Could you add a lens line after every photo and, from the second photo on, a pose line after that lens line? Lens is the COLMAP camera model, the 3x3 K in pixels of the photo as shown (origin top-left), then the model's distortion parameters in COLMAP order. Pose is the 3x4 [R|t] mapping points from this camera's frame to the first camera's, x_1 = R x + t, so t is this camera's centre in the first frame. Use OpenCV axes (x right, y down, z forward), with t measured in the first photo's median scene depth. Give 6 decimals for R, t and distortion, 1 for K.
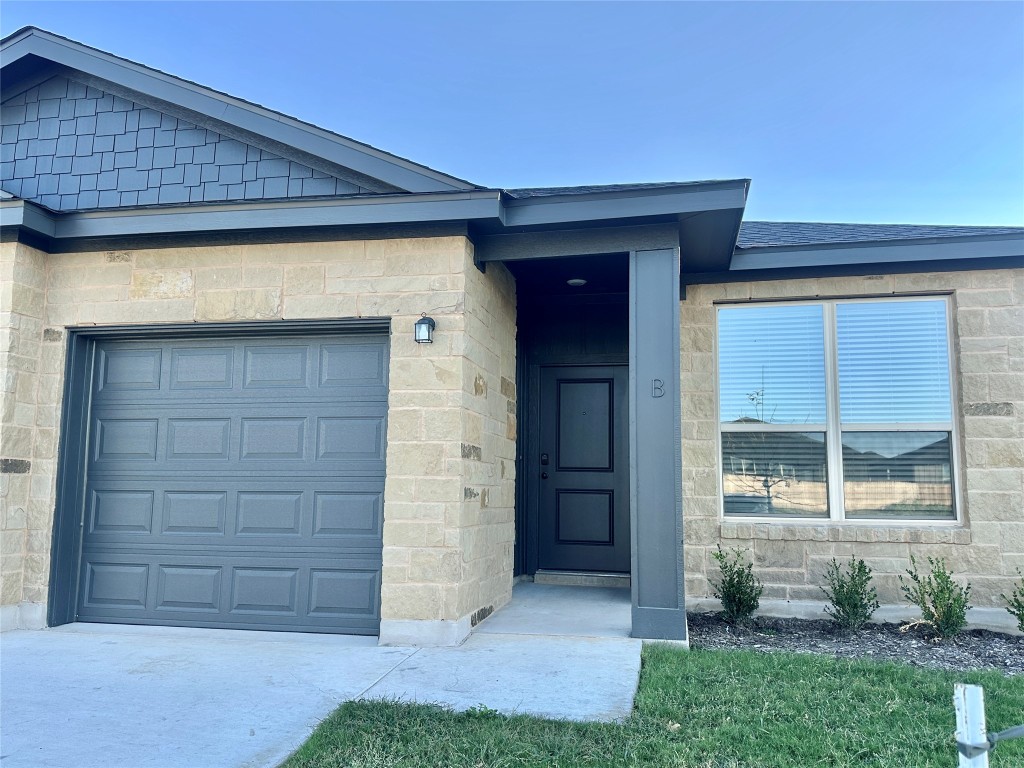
lens RADIAL K [[838.0, 0, 510.5], [0, 838.0, 382.4], [0, 0, 1]] dist [0.070088, -0.112933]
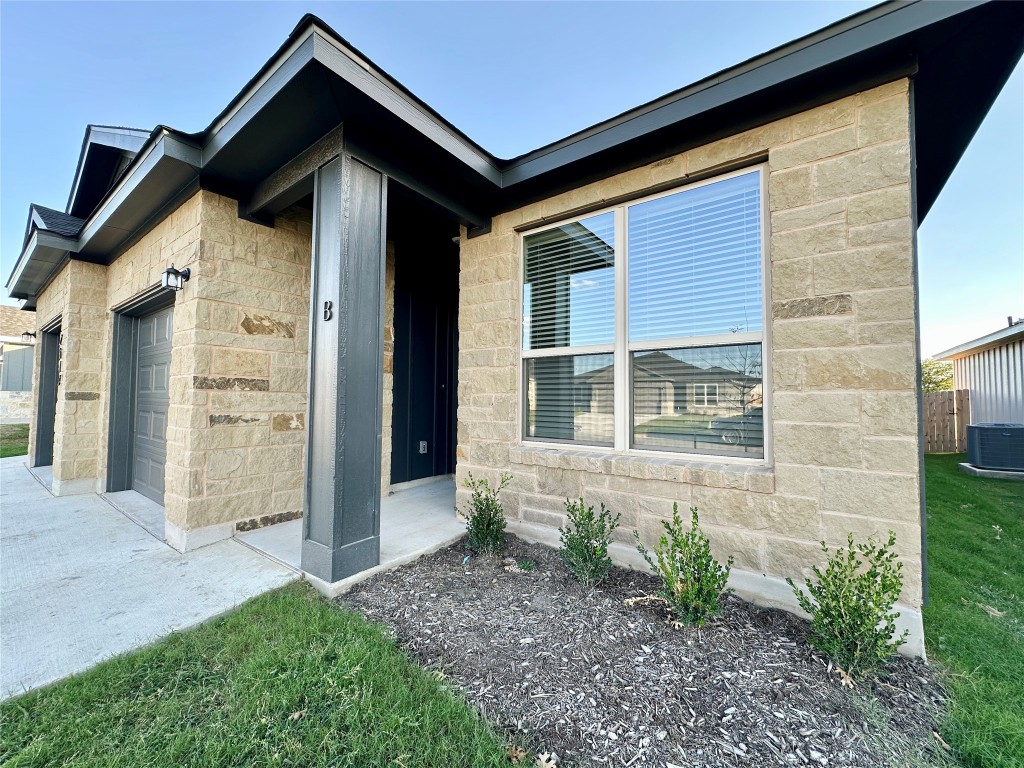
lens RADIAL K [[409.2, 0, 510.6], [0, 409.2, 384.9], [0, 0, 1]] dist [-0.008772, -0.000128]
pose [[0.912311, -0.016990, -0.409146, 0.474123], [0.052398, 0.995769, 0.075488, 0.057154], [0.406132, -0.090307, 0.909341, 0.584480]]
